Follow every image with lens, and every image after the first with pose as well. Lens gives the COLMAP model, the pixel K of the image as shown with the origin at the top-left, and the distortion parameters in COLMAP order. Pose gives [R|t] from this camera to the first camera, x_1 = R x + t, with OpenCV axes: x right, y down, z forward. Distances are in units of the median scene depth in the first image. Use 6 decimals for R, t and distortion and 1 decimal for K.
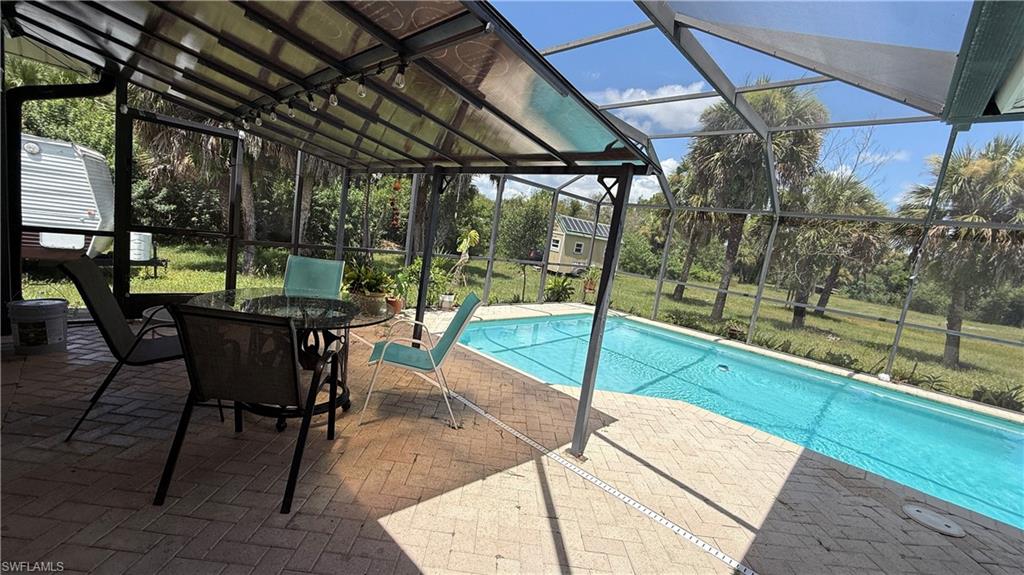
lens RADIAL K [[410.1, 0, 512.0], [0, 410.1, 287.5], [0, 0, 1]] dist [0.000297, 0.000396]
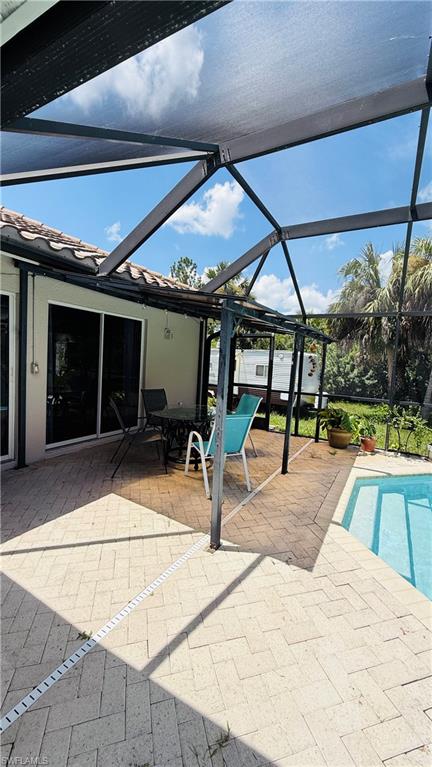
lens RADIAL K [[307.1, 0, 216.0], [0, 307.1, 383.5], [0, 0, 1]] dist [0.000297, 0.000396]
pose [[0.254318, -0.046920, -0.965982, 0.843895], [-0.142369, 0.986124, -0.085381, 0.013778], [0.956584, 0.159240, 0.244109, 0.578736]]
